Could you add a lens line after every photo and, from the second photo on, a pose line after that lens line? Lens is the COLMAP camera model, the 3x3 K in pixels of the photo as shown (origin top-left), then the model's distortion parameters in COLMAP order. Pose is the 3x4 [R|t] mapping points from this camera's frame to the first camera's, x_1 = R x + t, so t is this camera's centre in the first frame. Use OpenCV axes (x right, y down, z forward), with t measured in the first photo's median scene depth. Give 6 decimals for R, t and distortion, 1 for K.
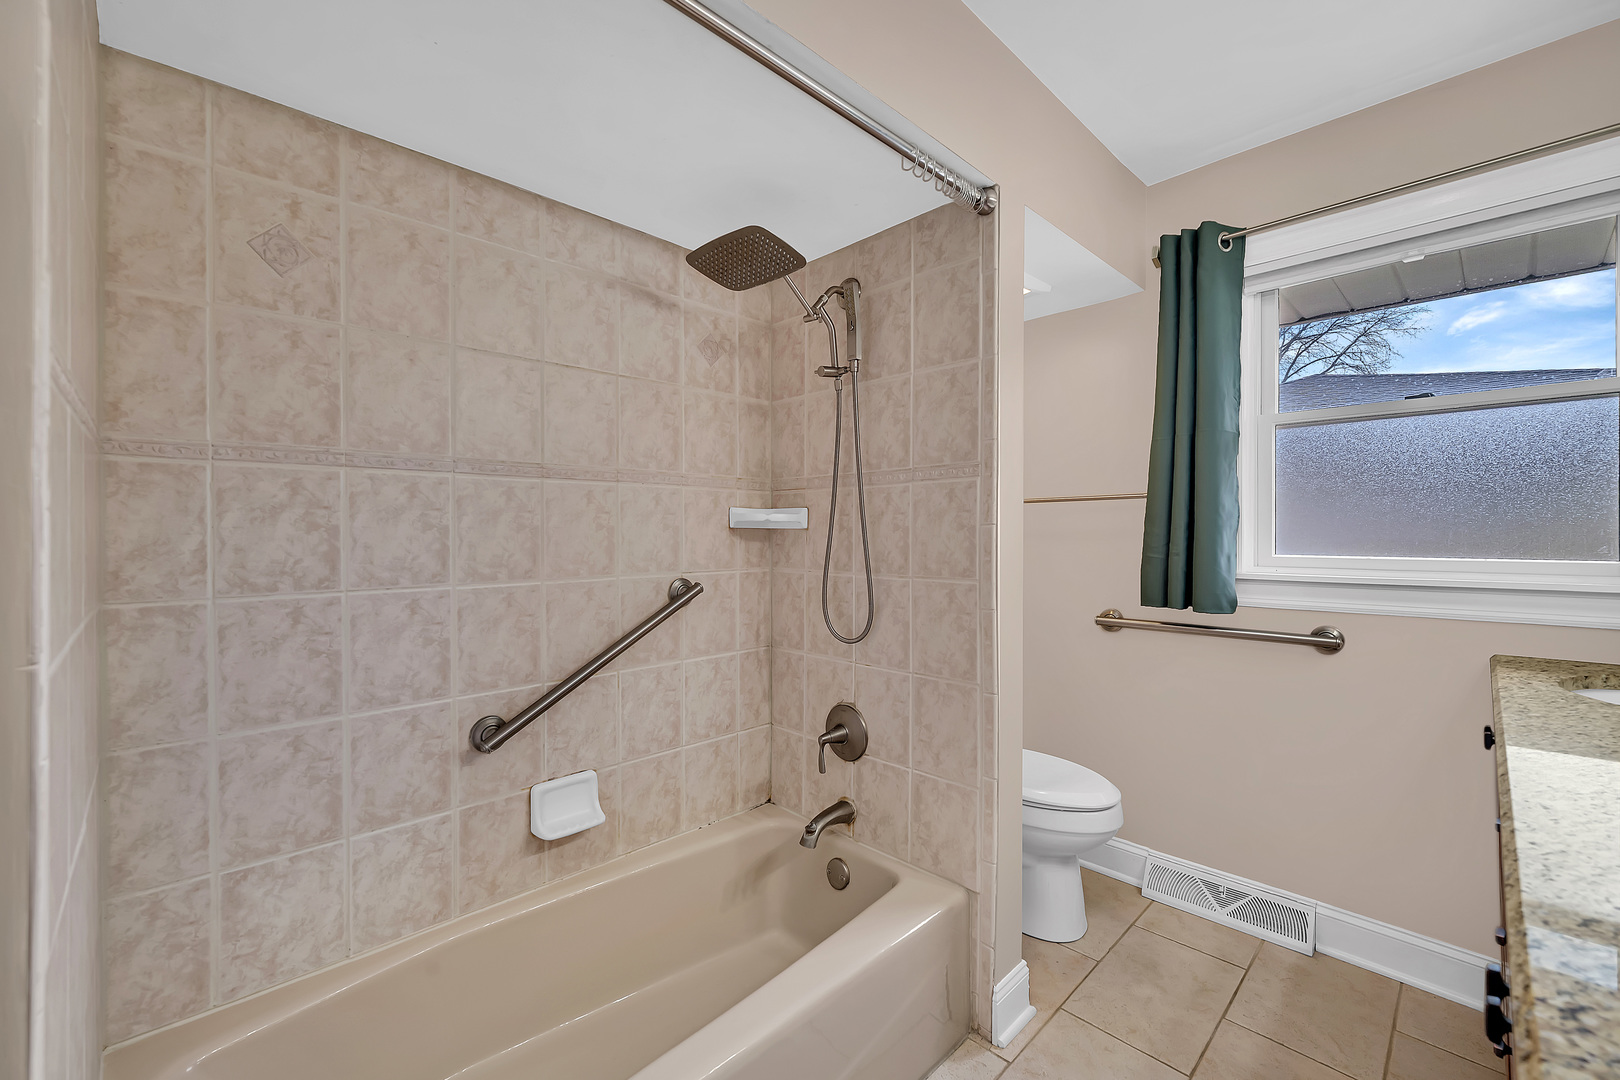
lens RADIAL K [[664.8, 0, 806.4], [0, 664.8, 526.6], [0, 0, 1]] dist [0.000927, 0.000163]
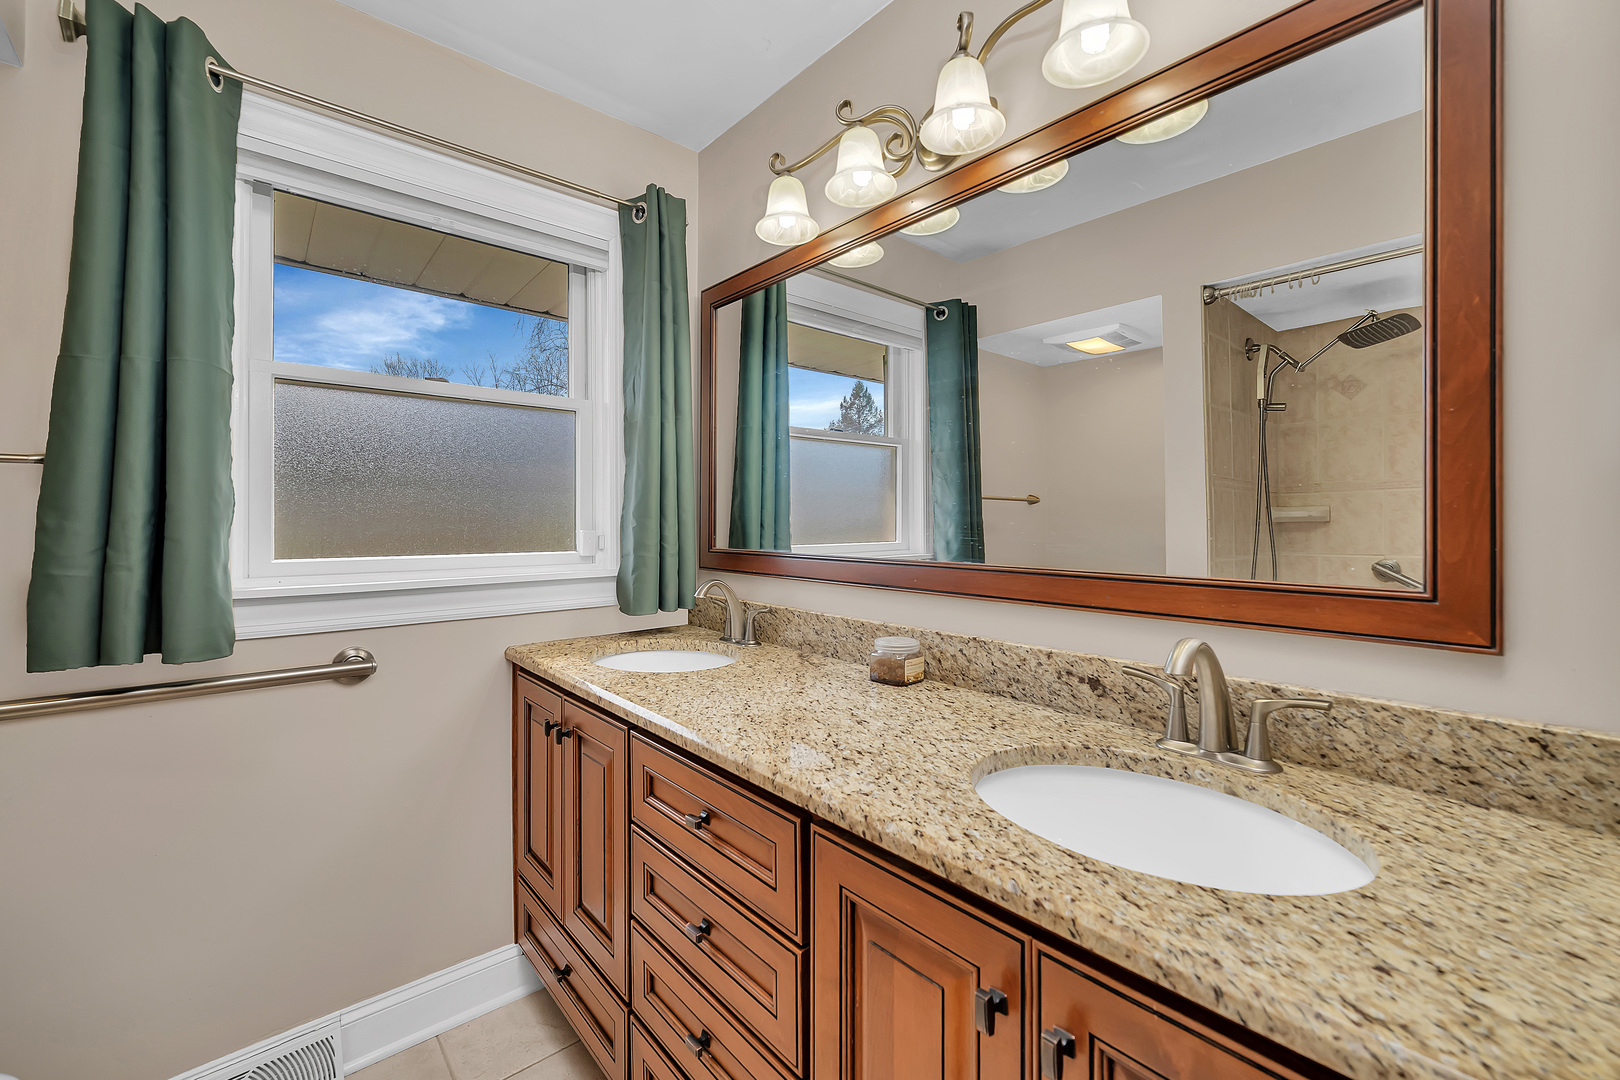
lens RADIAL K [[671.9, 0, 813.0], [0, 671.9, 527.4], [0, 0, 1]] dist [0.001145, -0.010461]
pose [[0.064650, 0.007193, 0.997882, 0.035547], [-0.004473, 0.999966, -0.006919, 0.010672], [-0.997898, -0.004016, 0.064680, 0.393434]]
